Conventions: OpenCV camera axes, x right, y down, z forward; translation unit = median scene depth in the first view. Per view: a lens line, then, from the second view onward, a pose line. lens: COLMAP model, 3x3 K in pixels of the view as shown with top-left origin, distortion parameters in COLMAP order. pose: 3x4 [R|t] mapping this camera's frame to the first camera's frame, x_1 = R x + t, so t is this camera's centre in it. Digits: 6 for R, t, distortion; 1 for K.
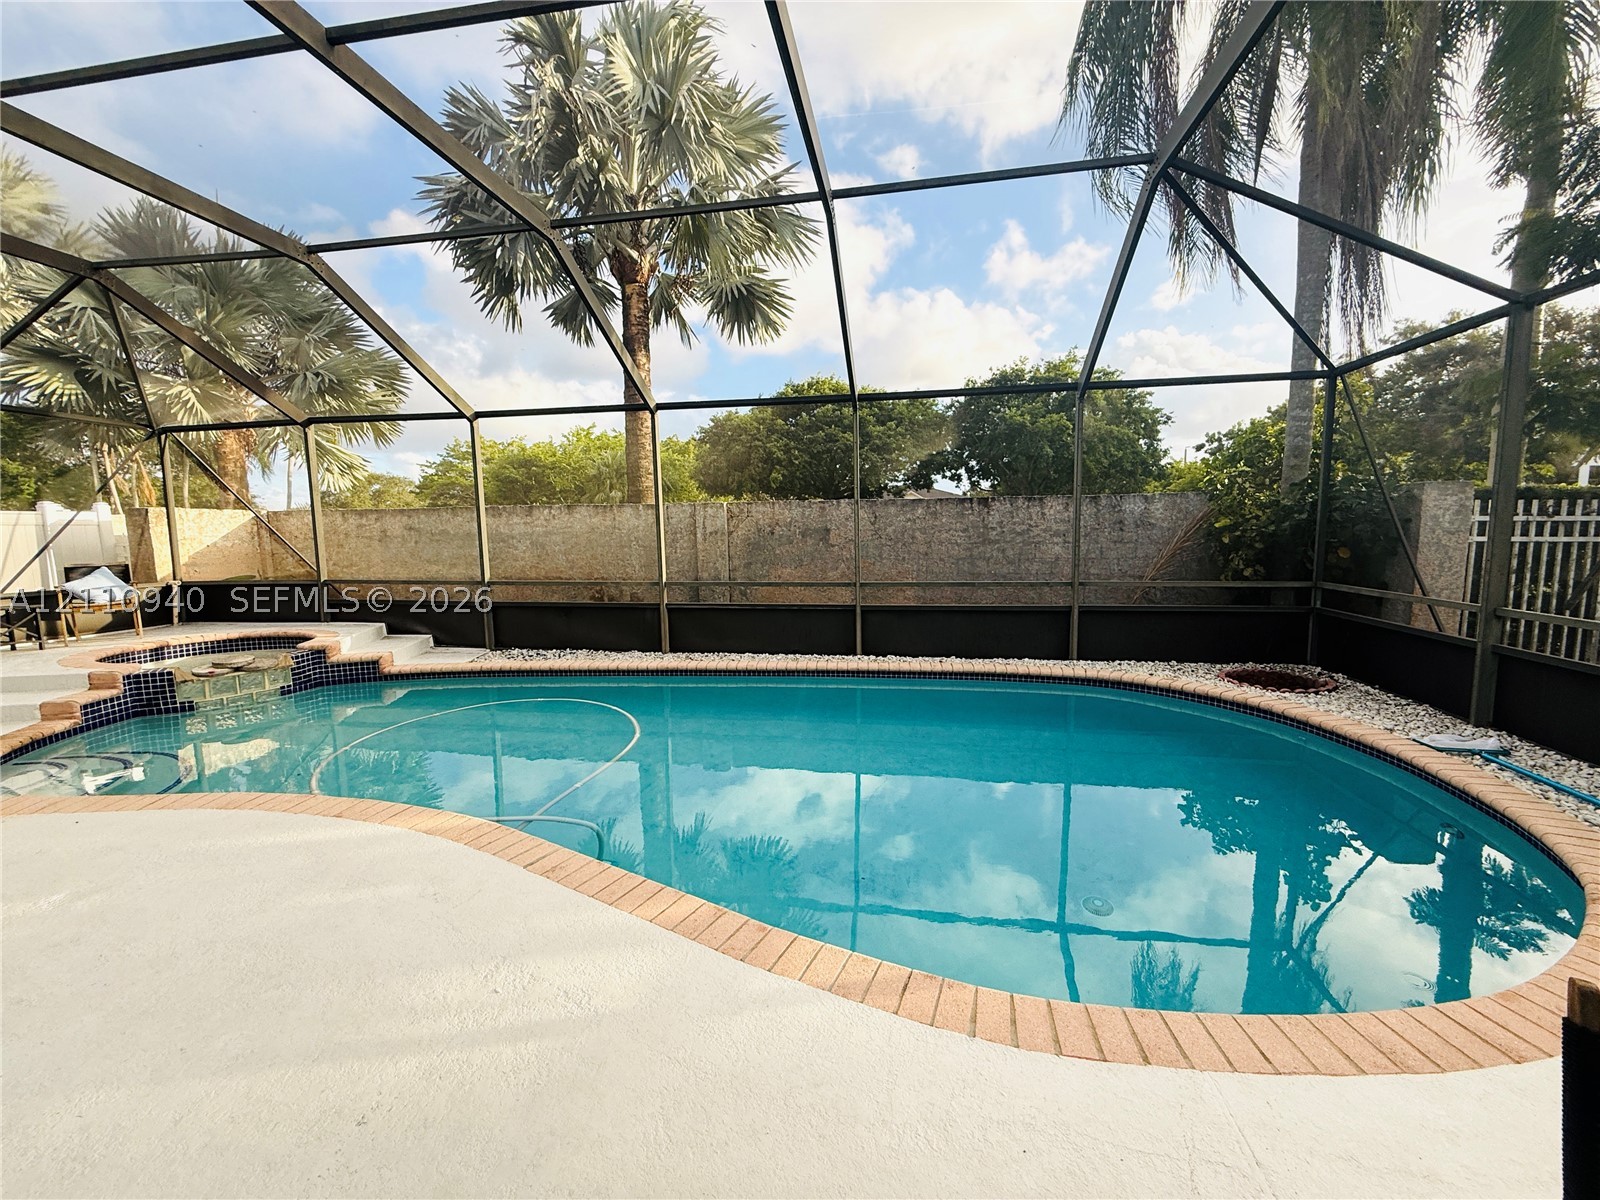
lens RADIAL K [[652.2, 0, 804.7], [0, 652.2, 599.0], [0, 0, 1]] dist [0.001619, 0.000579]
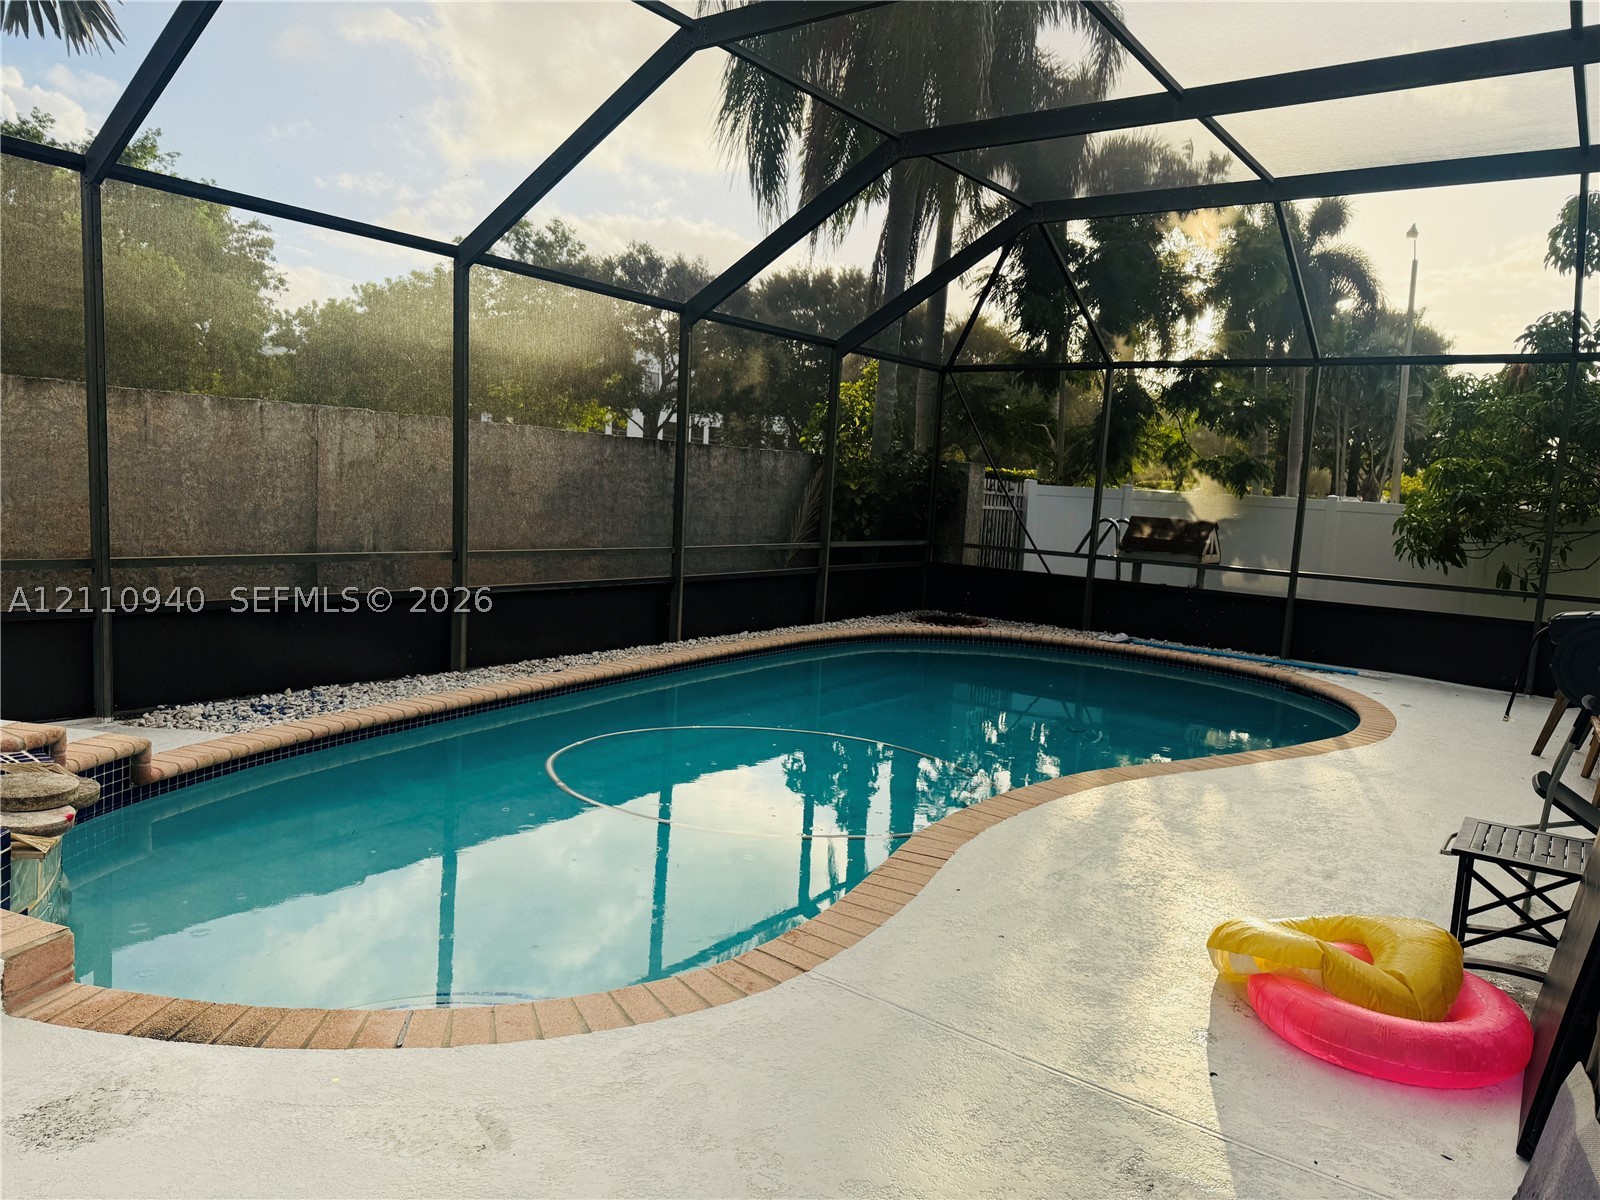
lens RADIAL K [[1145.9, 0, 800.1], [0, 1145.9, 617.0], [0, 0, 1]] dist [0.064408, -0.078541]
pose [[0.427703, -0.070999, 0.901127, -1.003148], [0.035481, 0.997461, 0.061749, -0.020858], [-0.903223, 0.005562, 0.429136, 0.261444]]
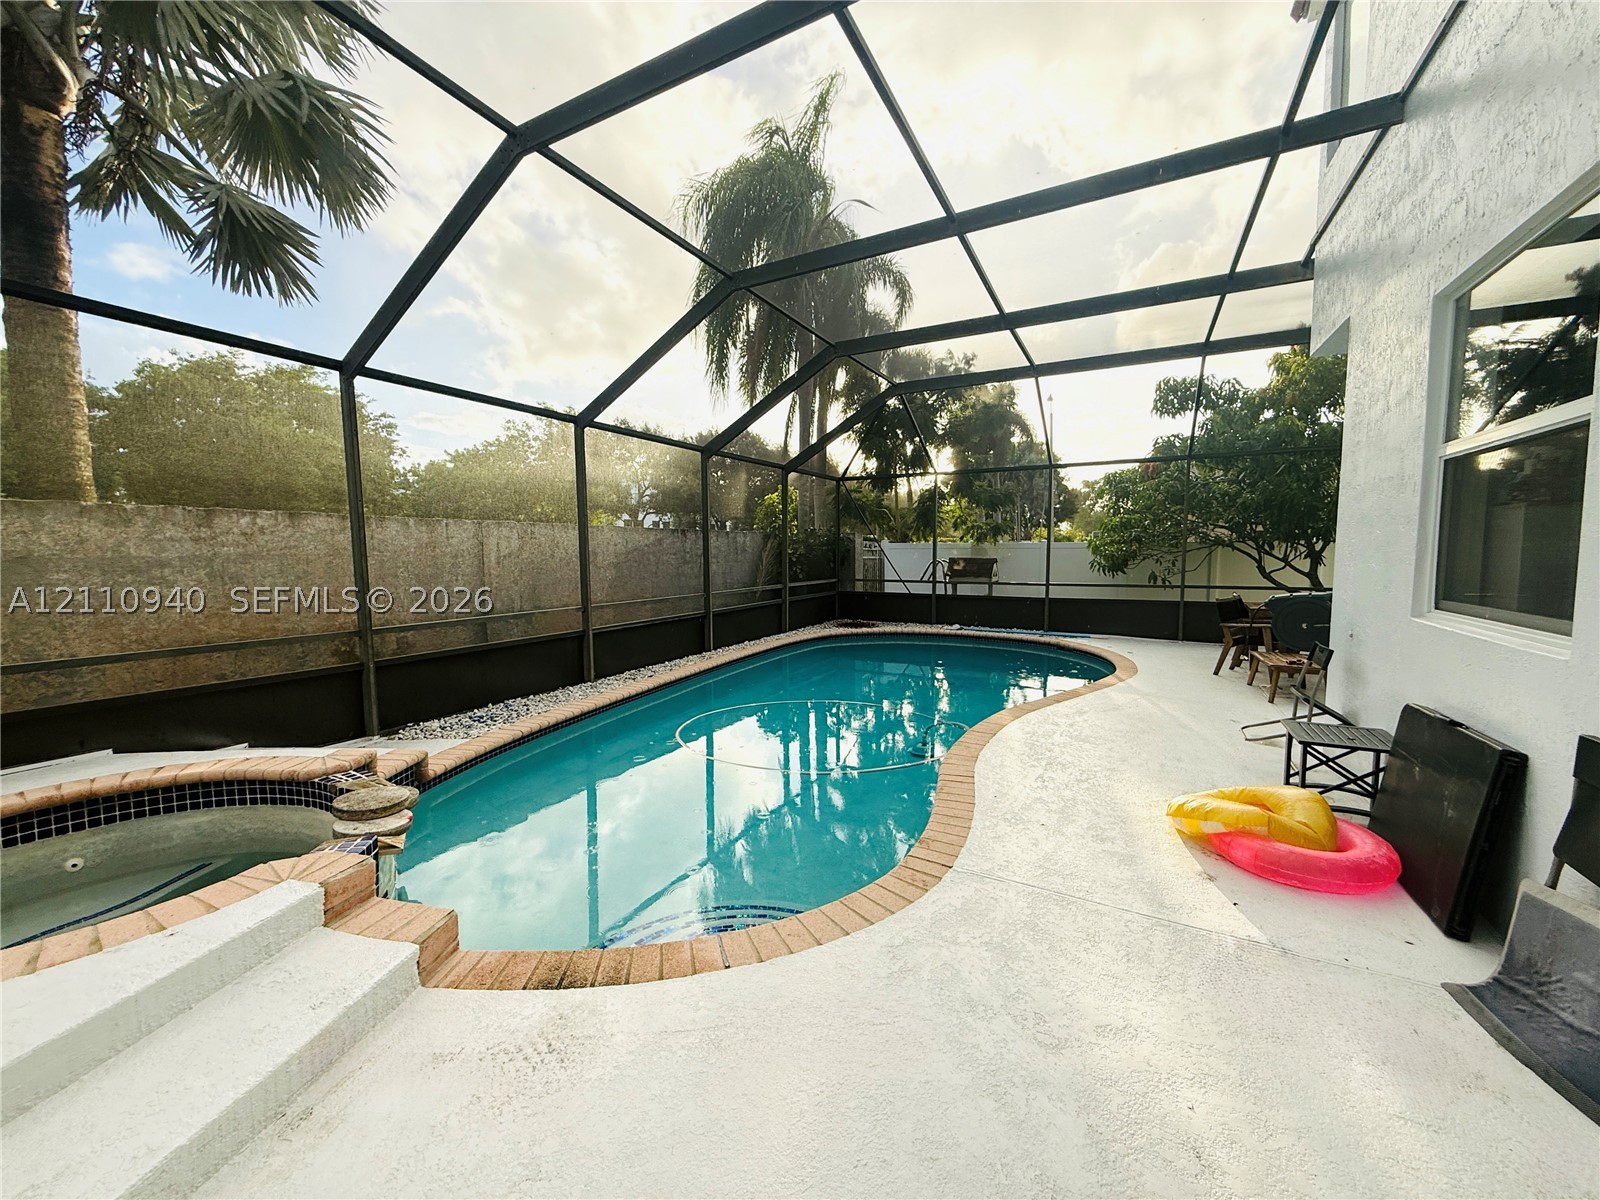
lens RADIAL K [[652.2, 0, 804.7], [0, 652.2, 599.0], [0, 0, 1]] dist [0.001619, 0.000579]
pose [[0.294638, -0.062009, 0.953595, -0.989650], [0.104041, 0.994042, 0.032493, -0.034195], [-0.949928, 0.089639, 0.299334, 0.404866]]
